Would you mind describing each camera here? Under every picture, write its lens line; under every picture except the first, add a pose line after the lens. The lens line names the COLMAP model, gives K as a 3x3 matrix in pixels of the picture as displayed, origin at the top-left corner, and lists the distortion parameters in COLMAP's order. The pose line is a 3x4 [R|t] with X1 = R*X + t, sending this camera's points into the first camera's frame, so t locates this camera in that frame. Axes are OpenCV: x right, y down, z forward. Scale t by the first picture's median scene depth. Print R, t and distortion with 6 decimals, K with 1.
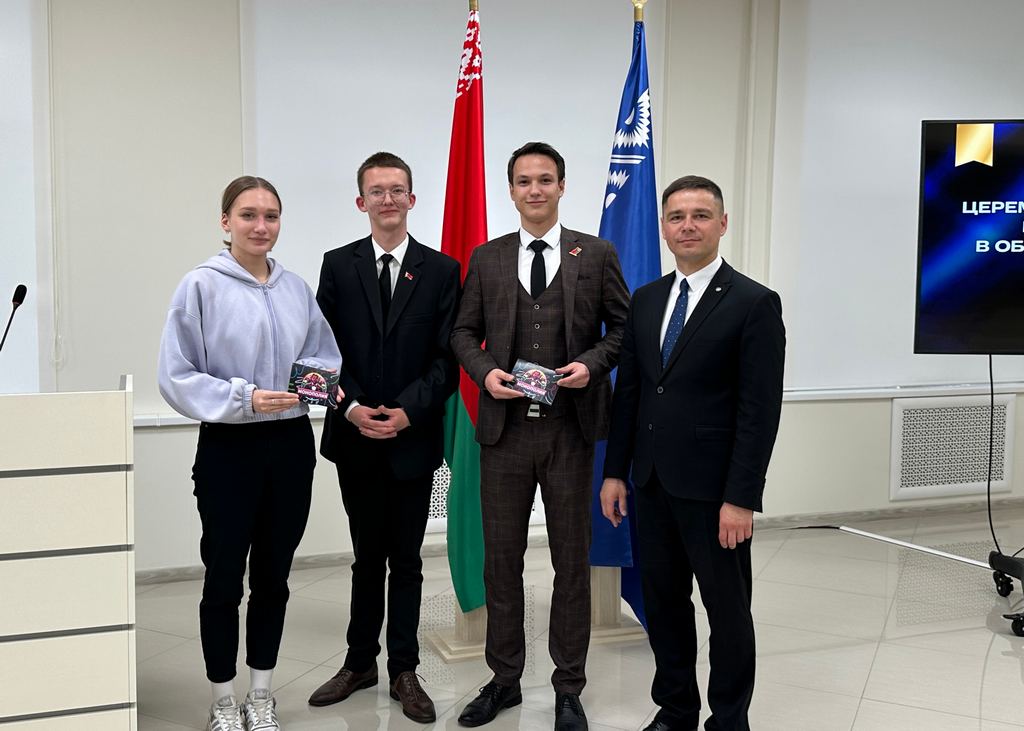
lens RADIAL K [[1085.4, 0, 493.4], [0, 1085.4, 370.7], [0, 0, 1]] dist [0.069539, 0.000000]
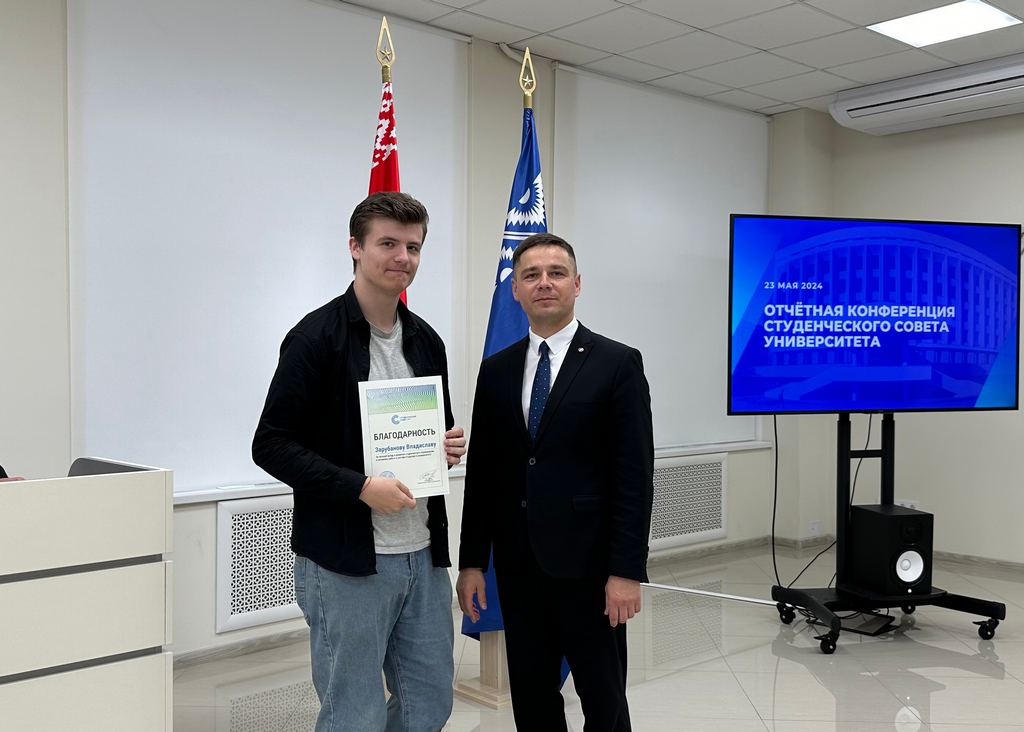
lens RADIAL K [[1095.7, 0, 467.8], [0, 1095.7, 371.1], [0, 0, 1]] dist [0.019002, 0.000000]
pose [[0.907625, -0.008873, 0.419687, -0.369352], [0.033623, 0.998101, -0.051613, -0.013694], [-0.418433, 0.060956, 0.906200, 0.082136]]
